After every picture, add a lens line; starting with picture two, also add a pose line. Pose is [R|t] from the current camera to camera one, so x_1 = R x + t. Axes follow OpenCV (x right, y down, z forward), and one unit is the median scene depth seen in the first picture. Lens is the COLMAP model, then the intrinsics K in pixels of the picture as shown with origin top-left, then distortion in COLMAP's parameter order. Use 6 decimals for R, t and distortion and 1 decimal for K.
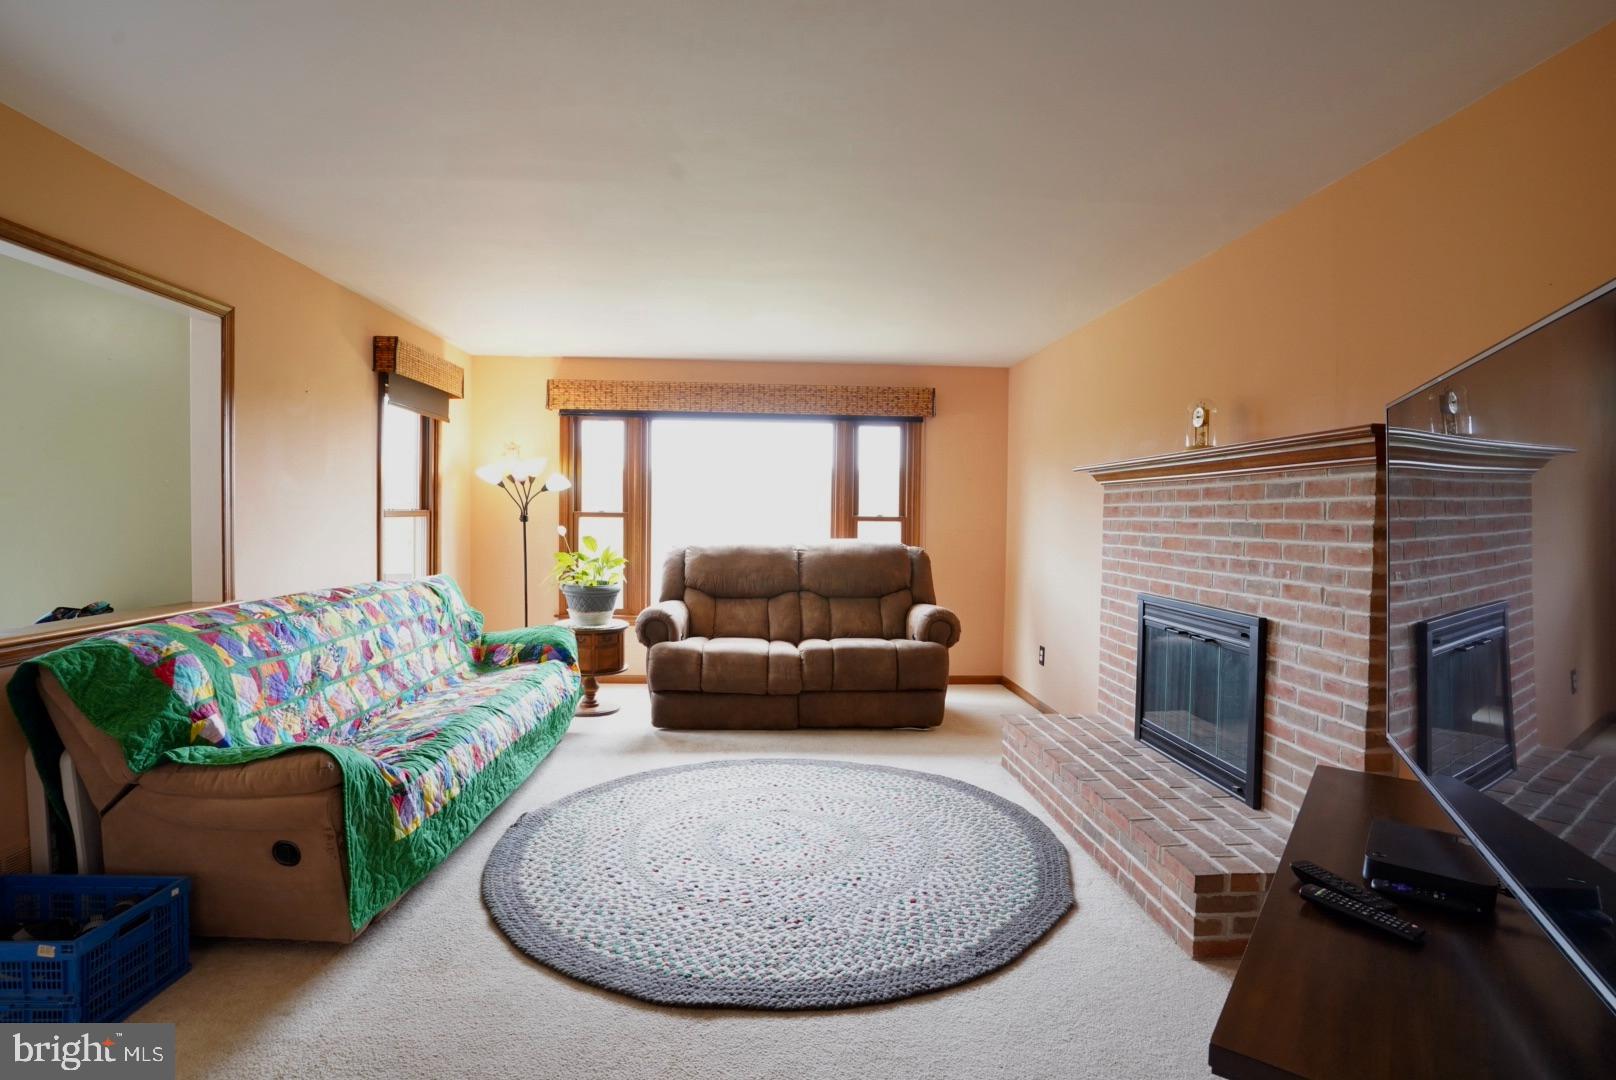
lens RADIAL K [[826.6, 0, 808.0], [0, 826.6, 540.0], [0, 0, 1]] dist [-0.000547, -0.000051]
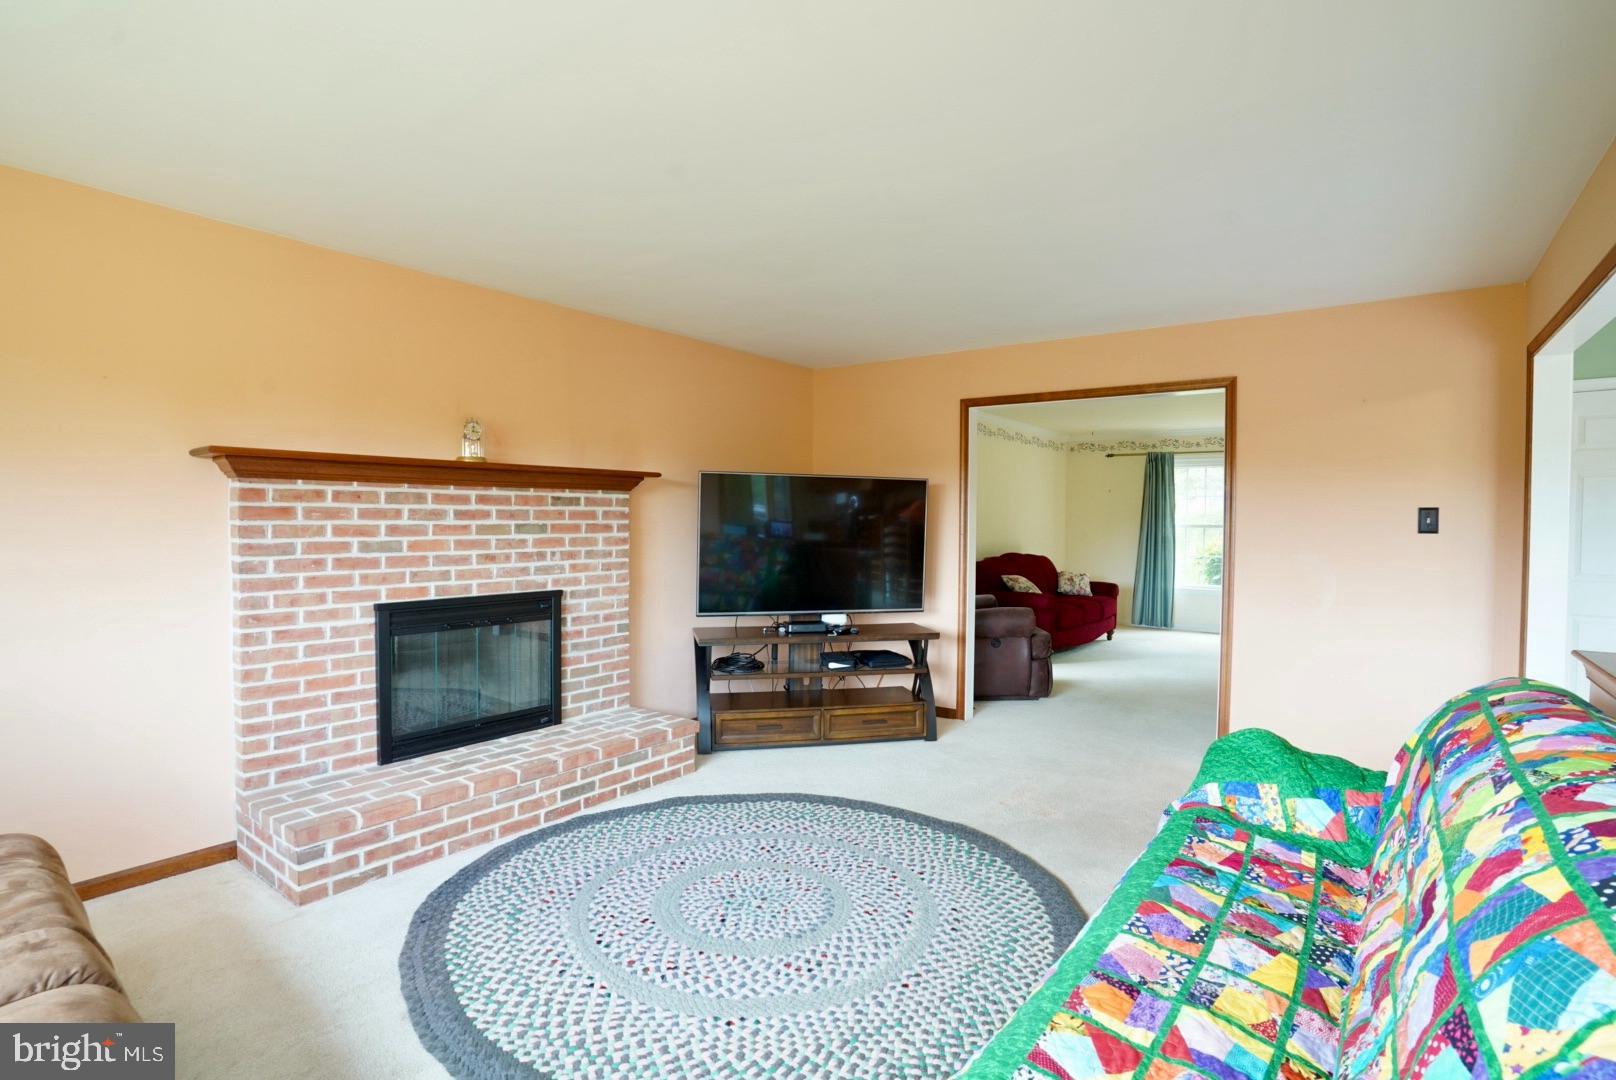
lens RADIAL K [[790.8, 0, 809.9], [0, 790.8, 535.9], [0, 0, 1]] dist [-0.084161, 0.037278]
pose [[-0.762521, -0.027410, 0.646383, -0.664464], [0.007608, 0.998653, 0.051324, -0.065870], [-0.646919, 0.044053, -0.761285, 1.763448]]
